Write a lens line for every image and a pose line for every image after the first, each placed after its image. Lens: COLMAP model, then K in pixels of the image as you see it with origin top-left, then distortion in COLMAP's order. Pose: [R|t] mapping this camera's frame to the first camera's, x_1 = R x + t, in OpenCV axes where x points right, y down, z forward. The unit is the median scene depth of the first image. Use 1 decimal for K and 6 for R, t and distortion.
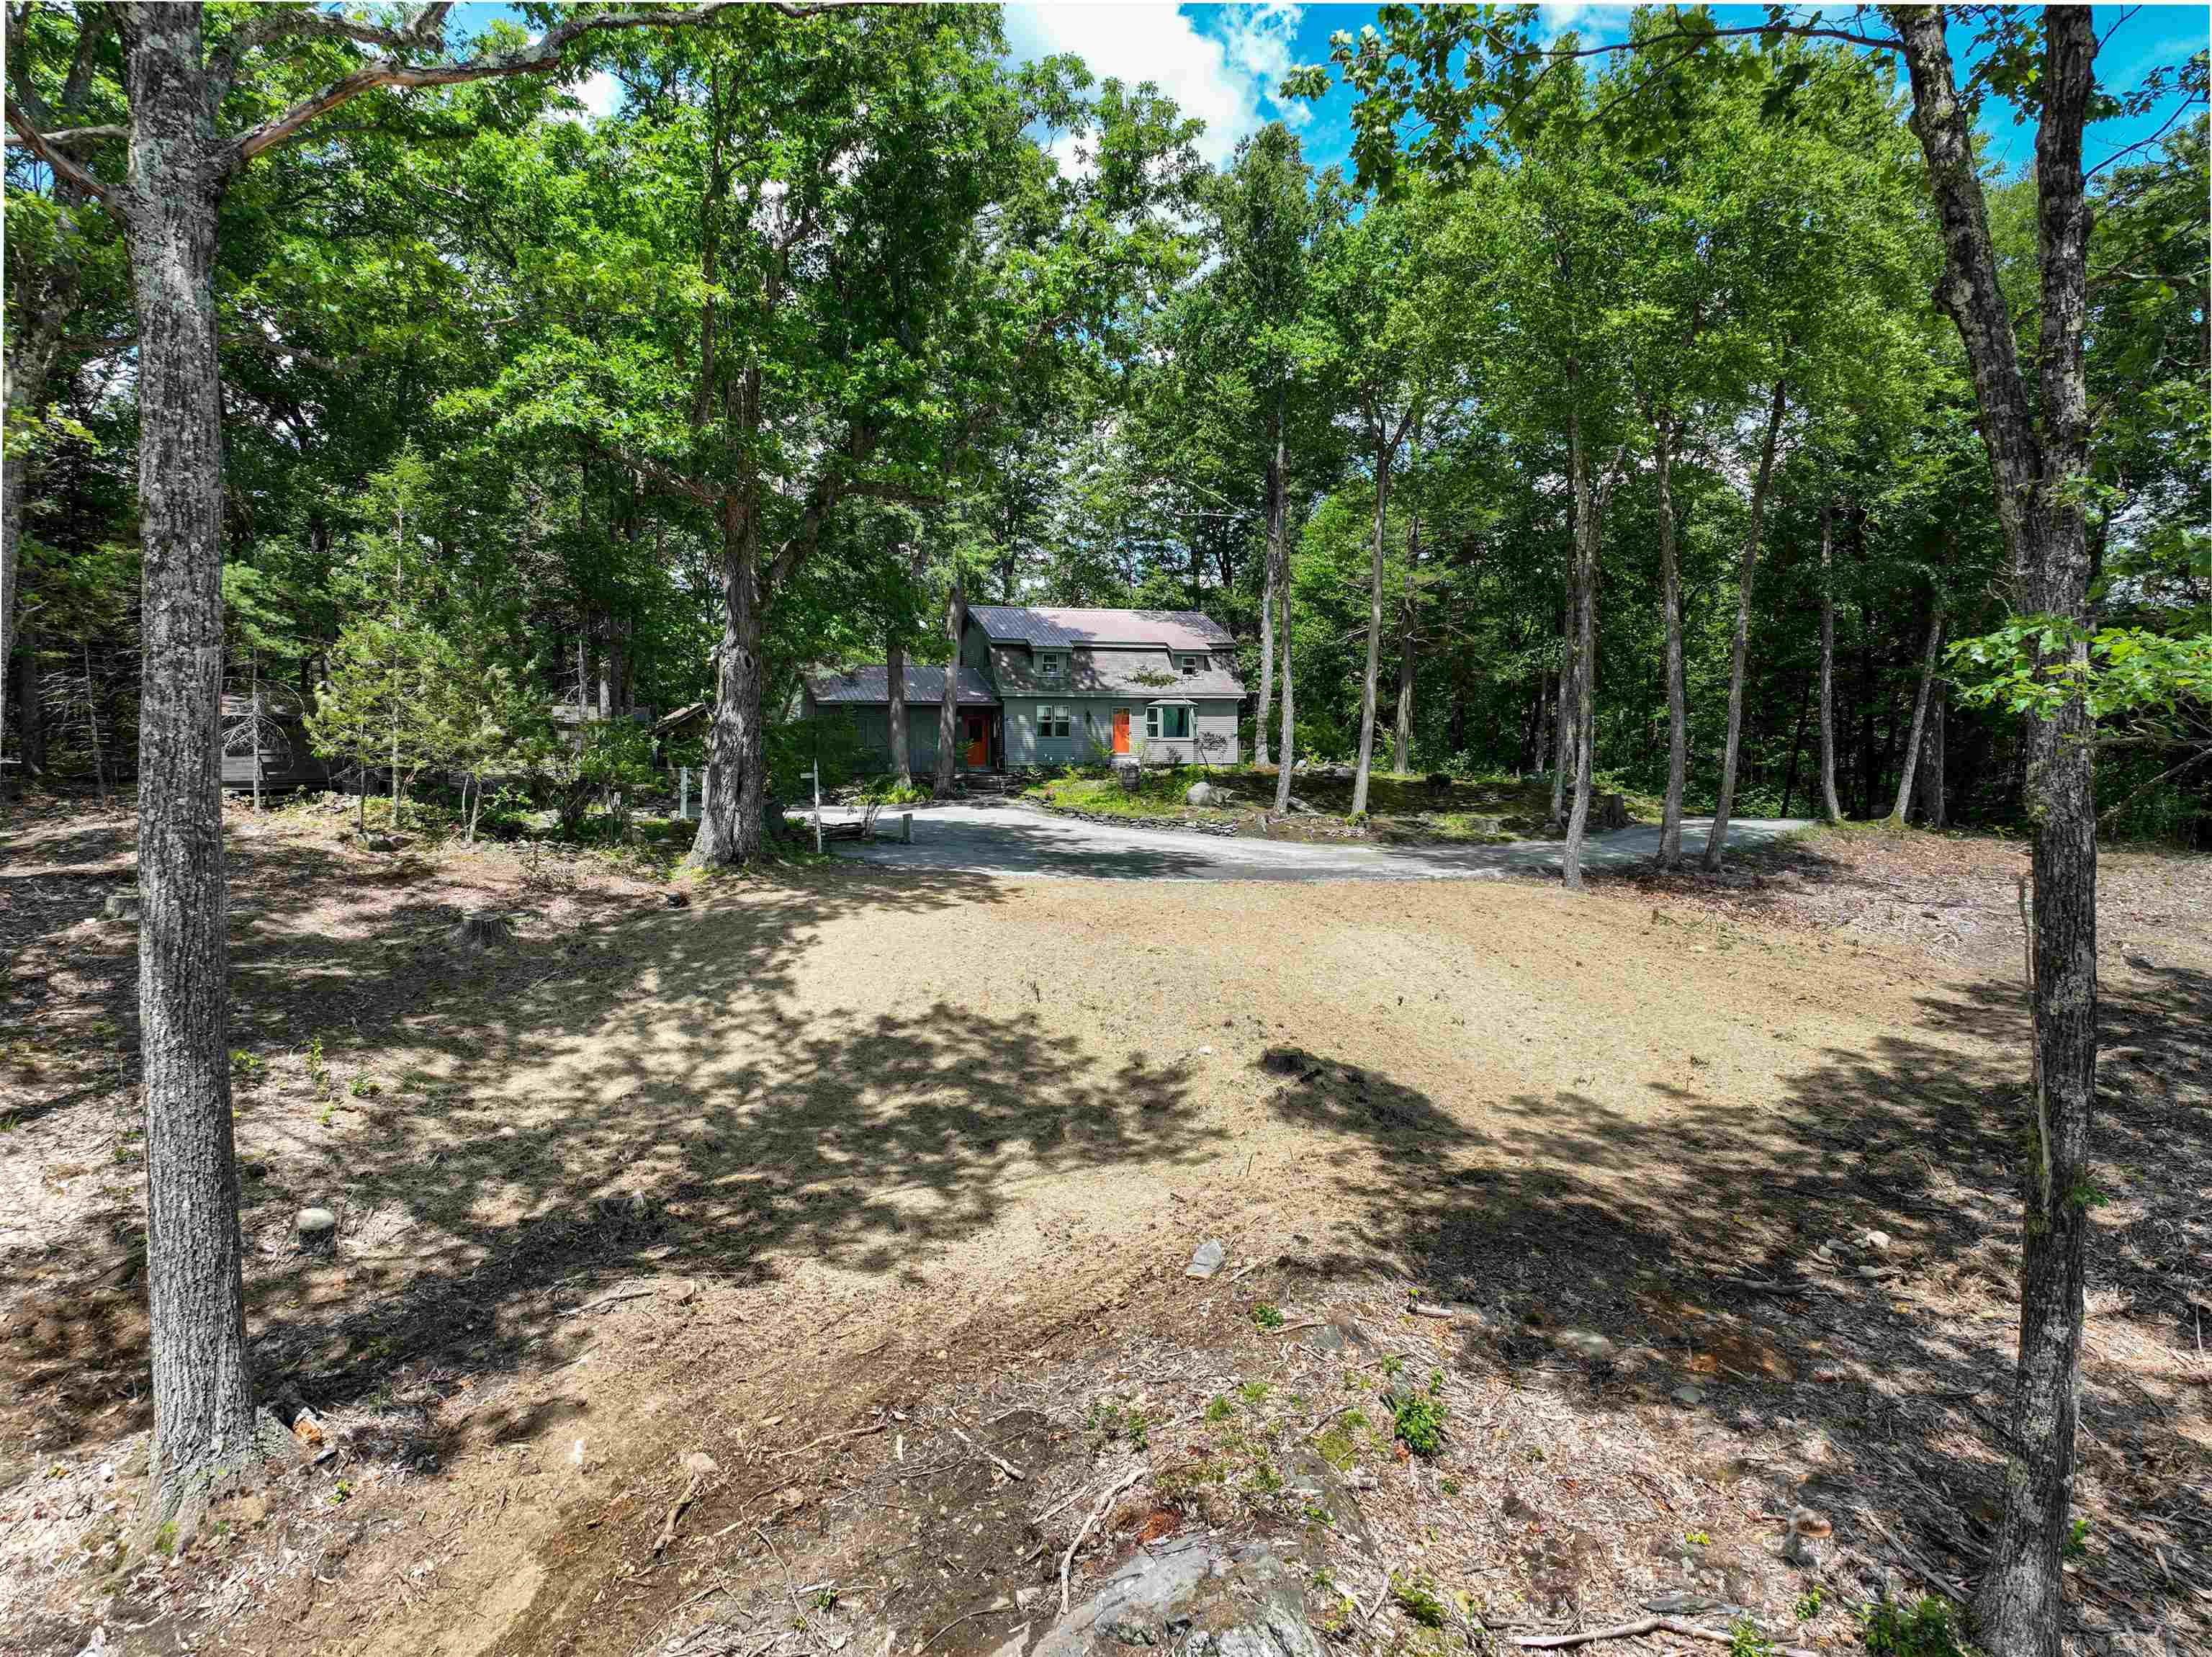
lens RADIAL K [[1704.8, 0, 1106.0], [0, 1704.8, 828.5], [0, 0, 1]] dist [0.042446, 0.002413]
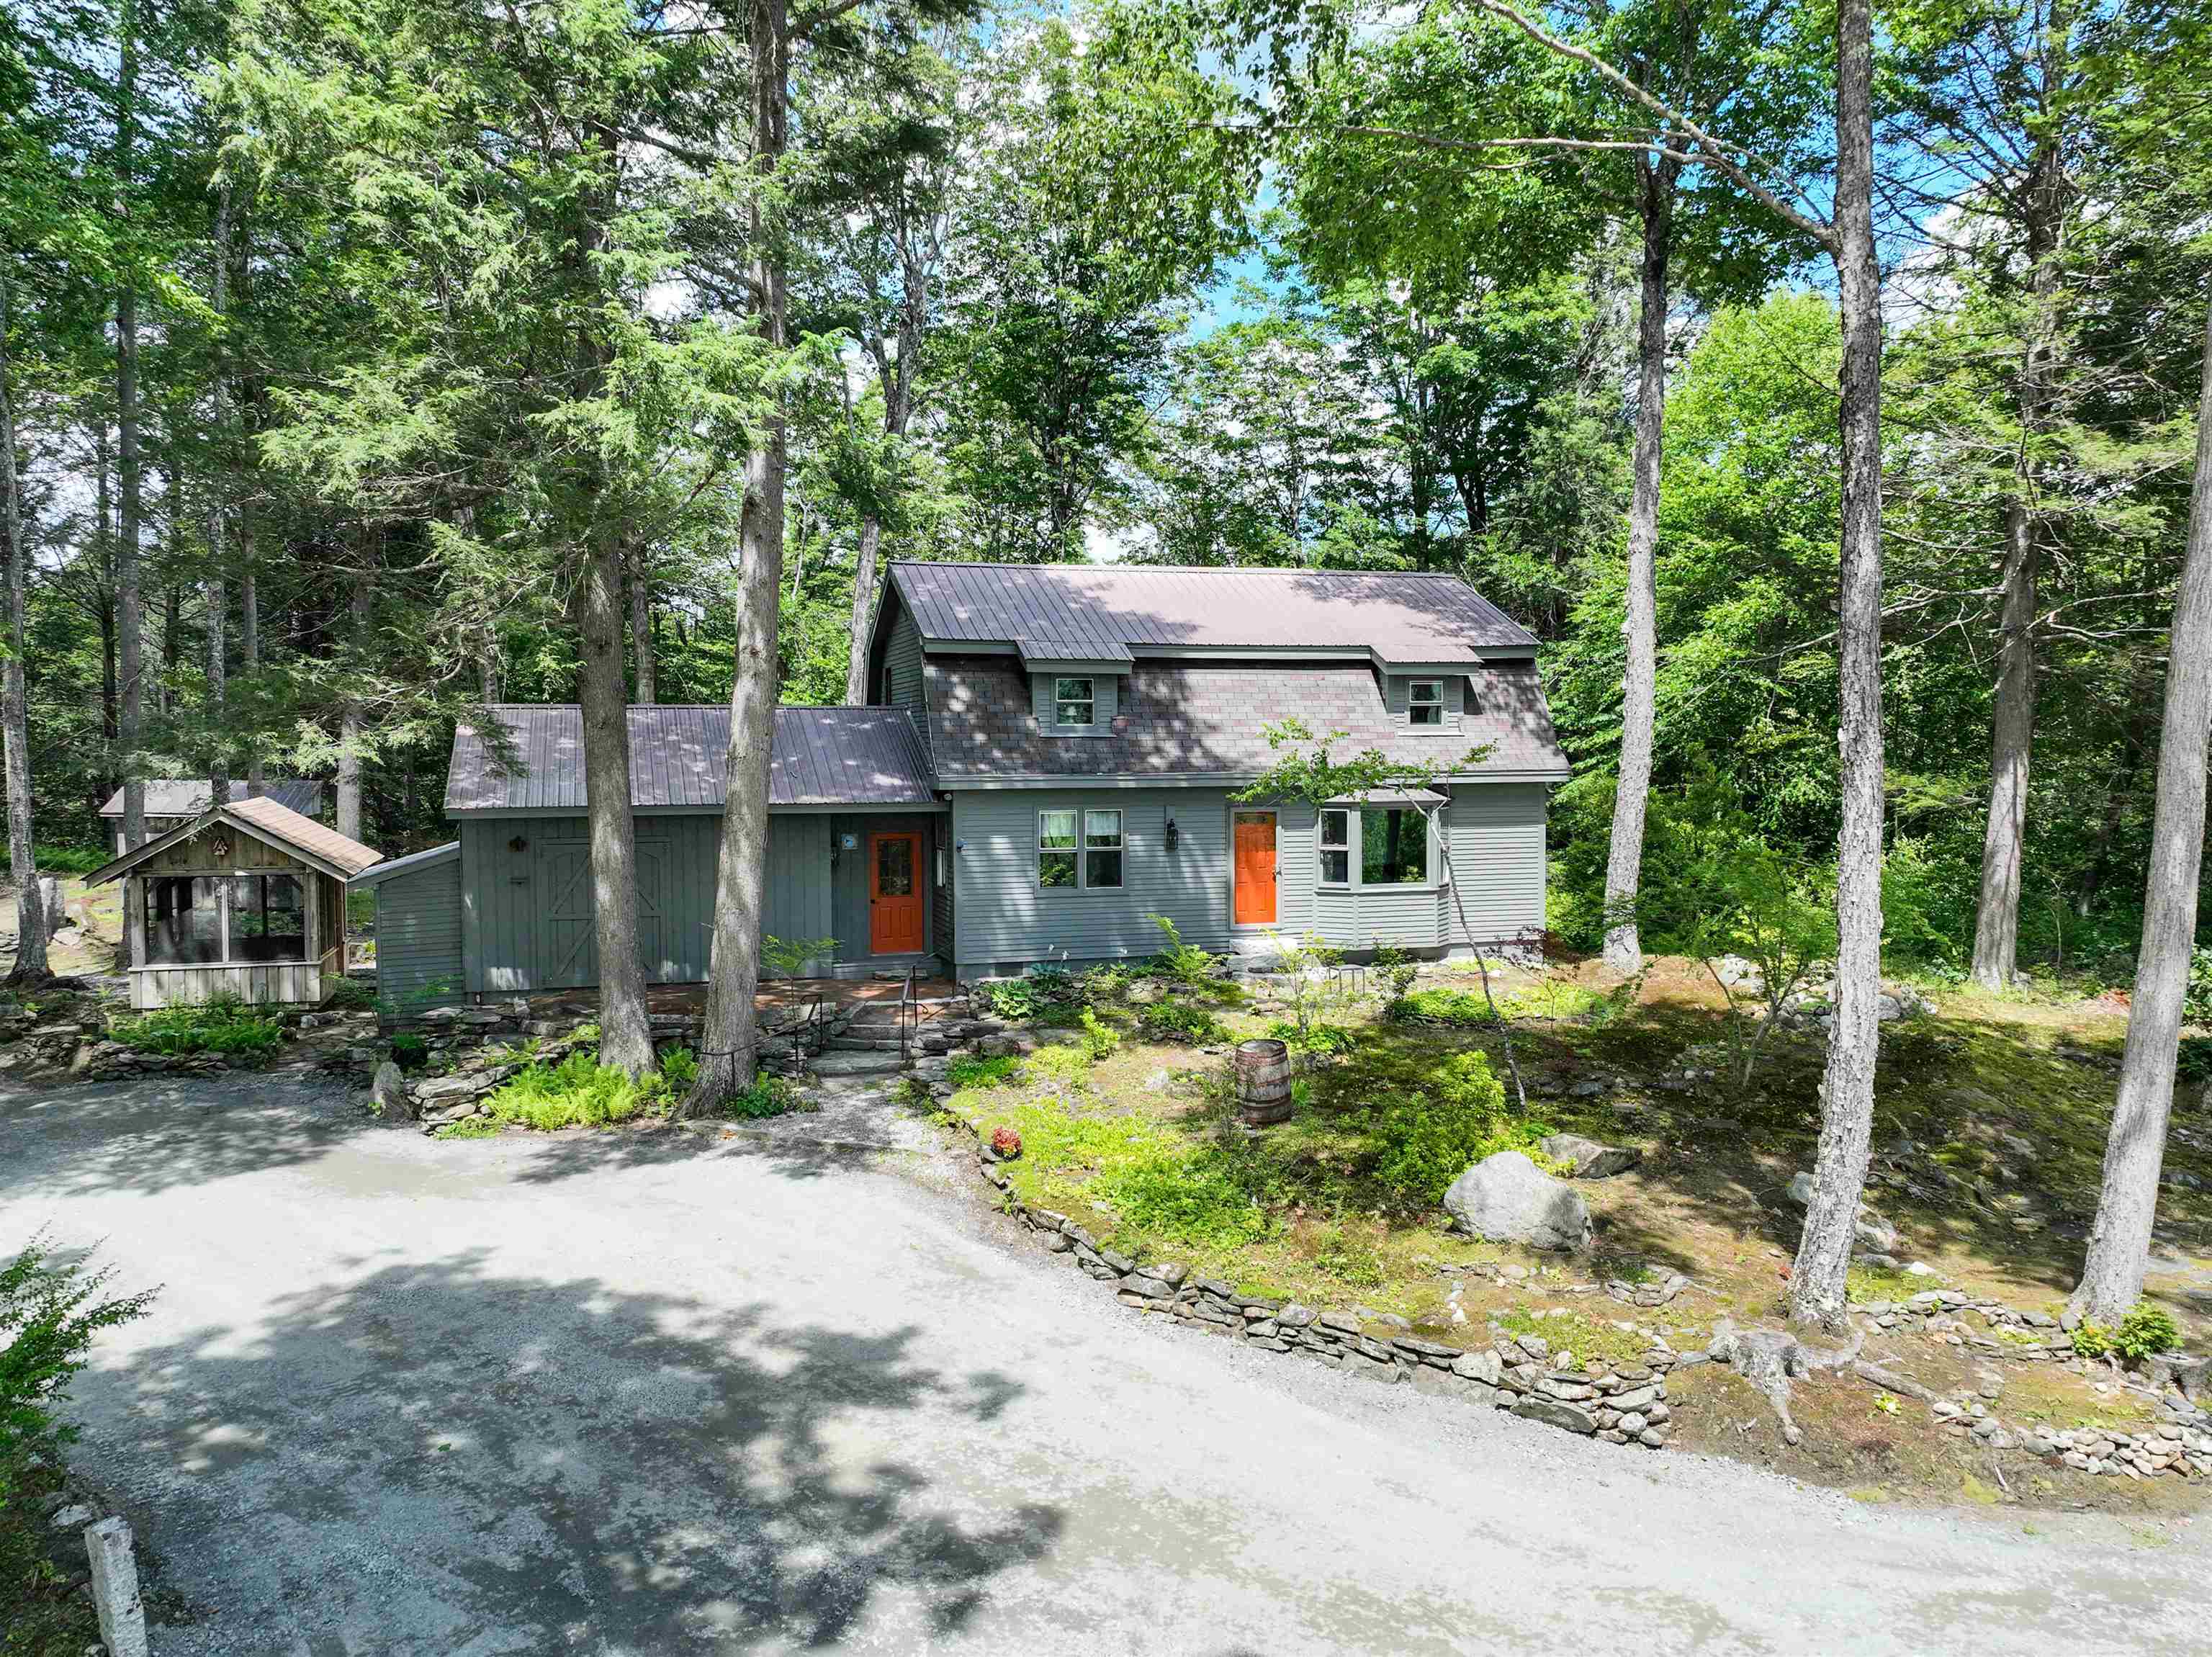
lens RADIAL K [[1704.8, 0, 1106.0], [0, 1704.8, 828.5], [0, 0, 1]] dist [0.042446, 0.002413]
pose [[0.993881, 0.001208, -0.110451, 0.017704], [-0.000655, 0.999987, 0.005037, -0.066786], [0.110455, -0.004934, 0.993869, 0.582430]]
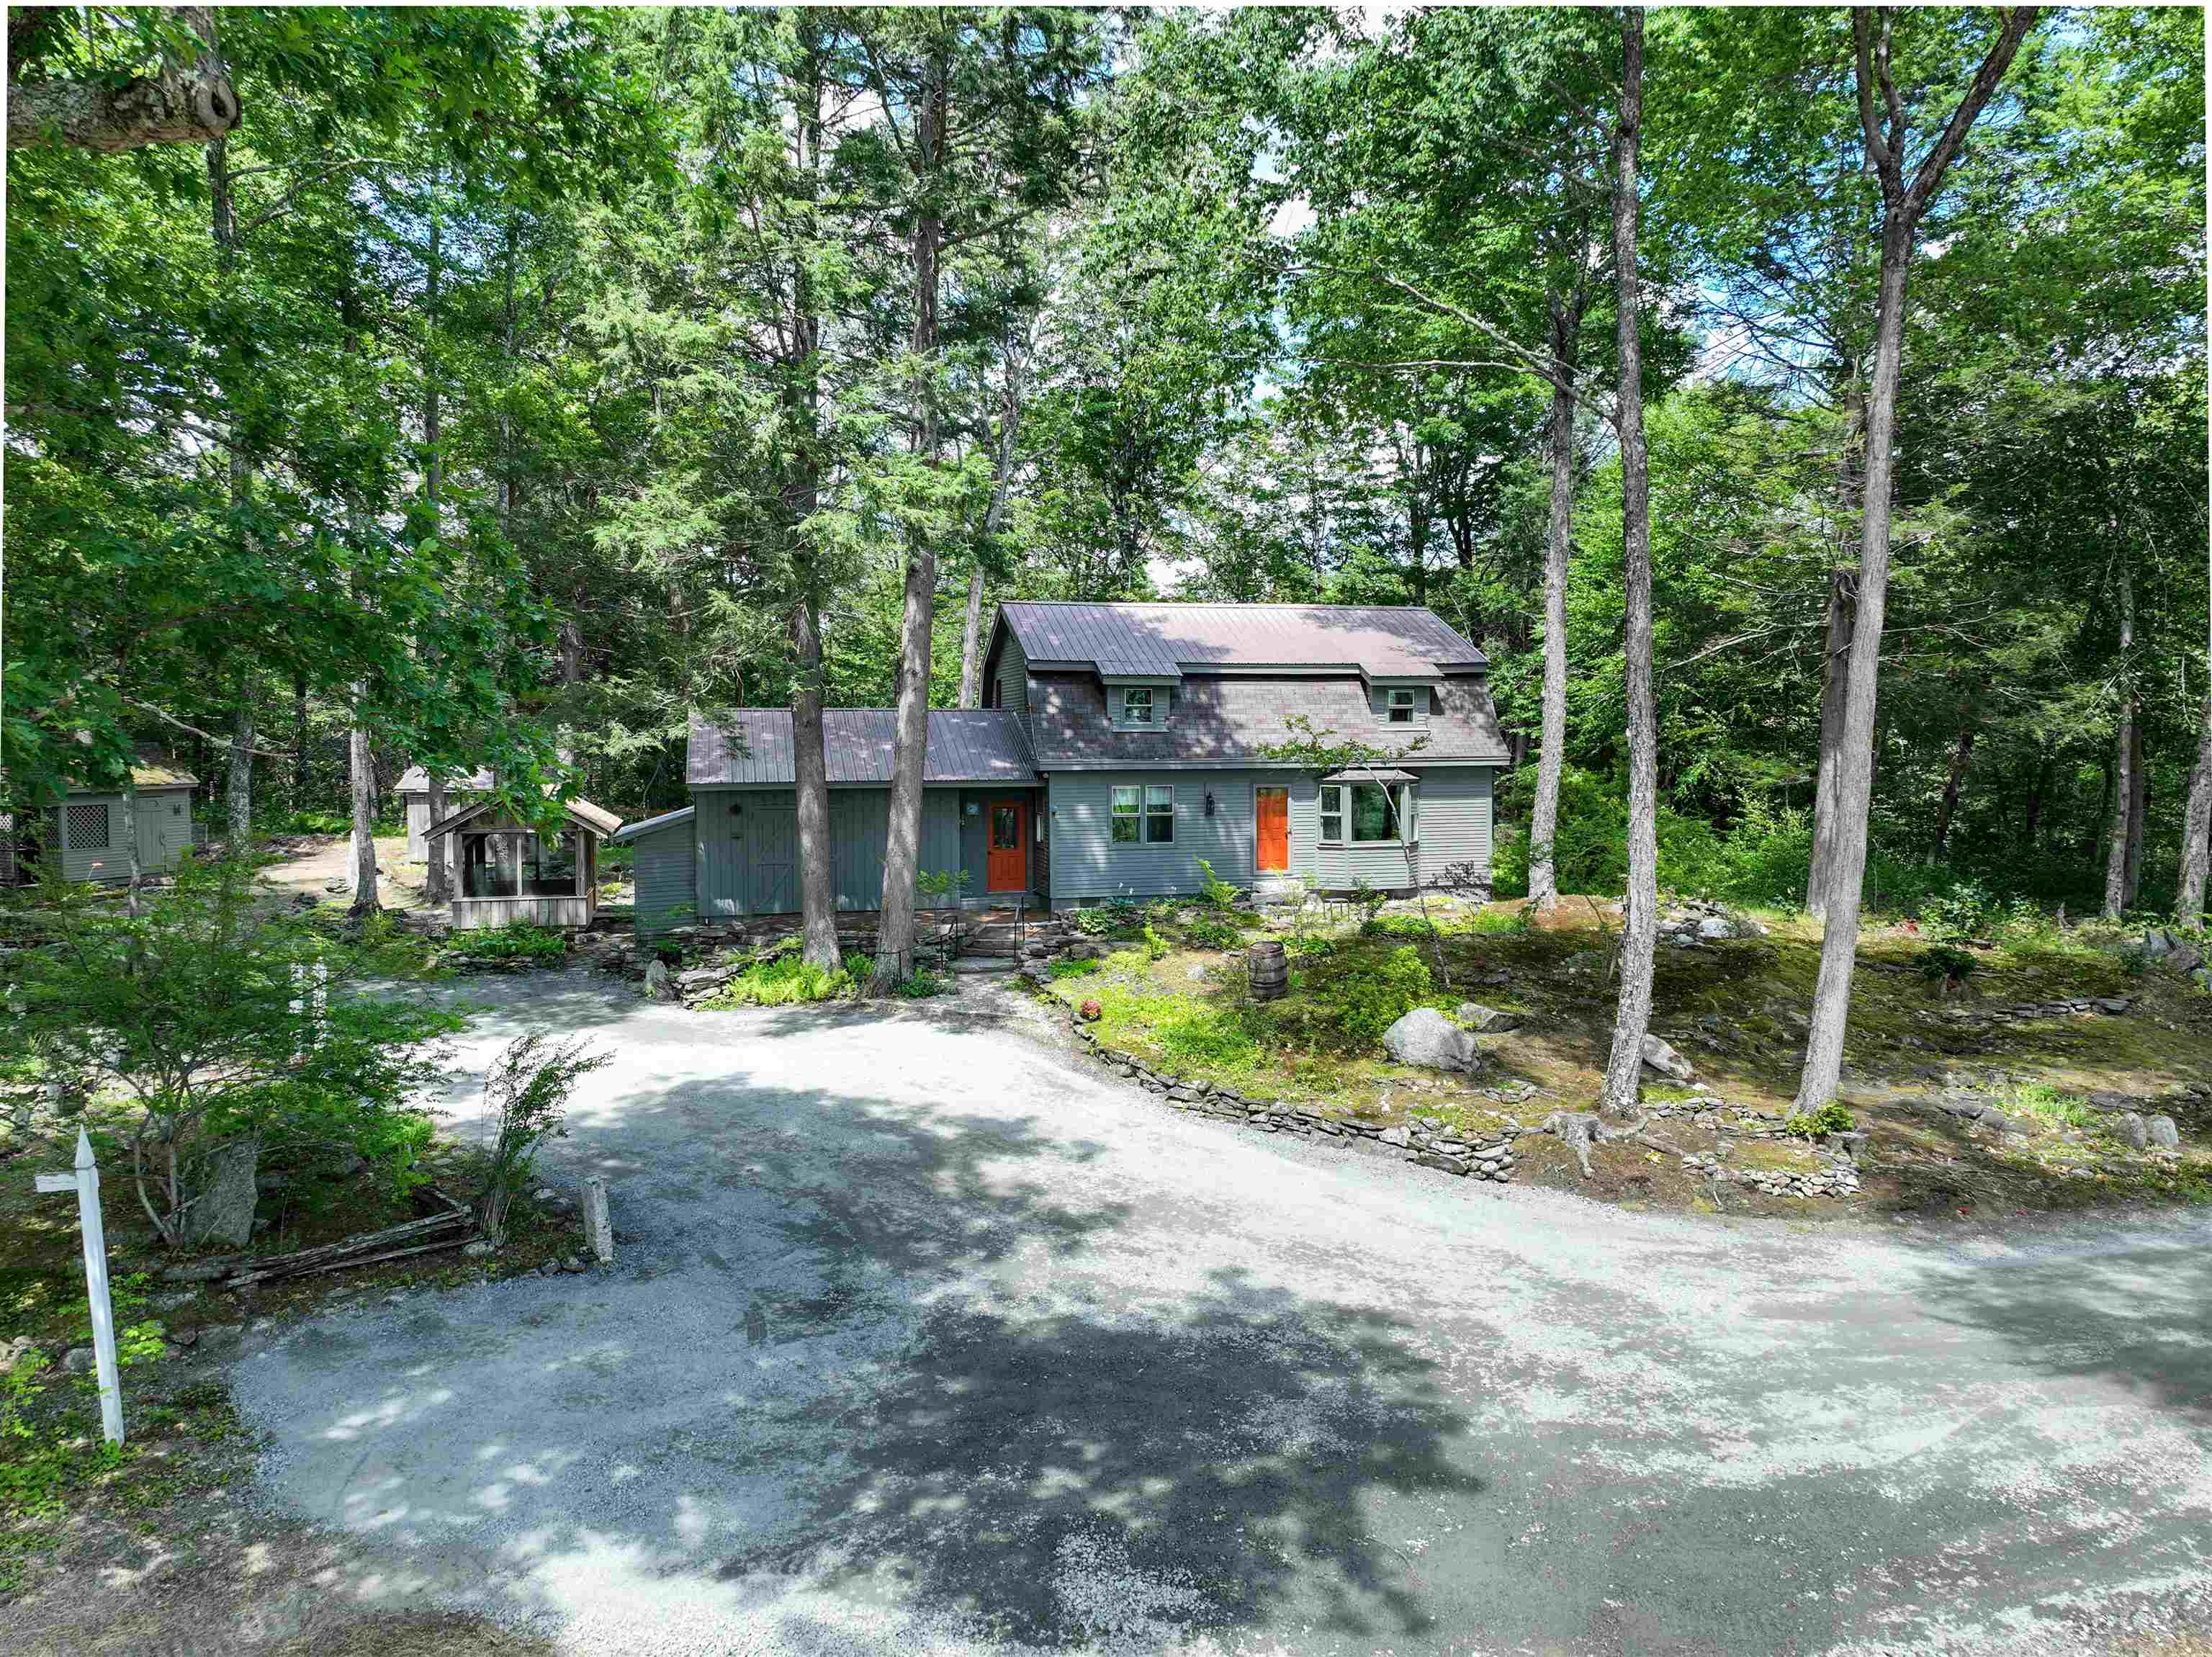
lens RADIAL K [[1543.4, 0, 1143.3], [0, 1543.4, 824.8], [0, 0, 1]] dist [0.043555, 0.000183]
pose [[0.992049, 0.003636, -0.125802, 0.029269], [-0.002003, 0.999912, 0.013102, -0.063237], [0.125839, -0.012746, 0.991969, 0.495234]]
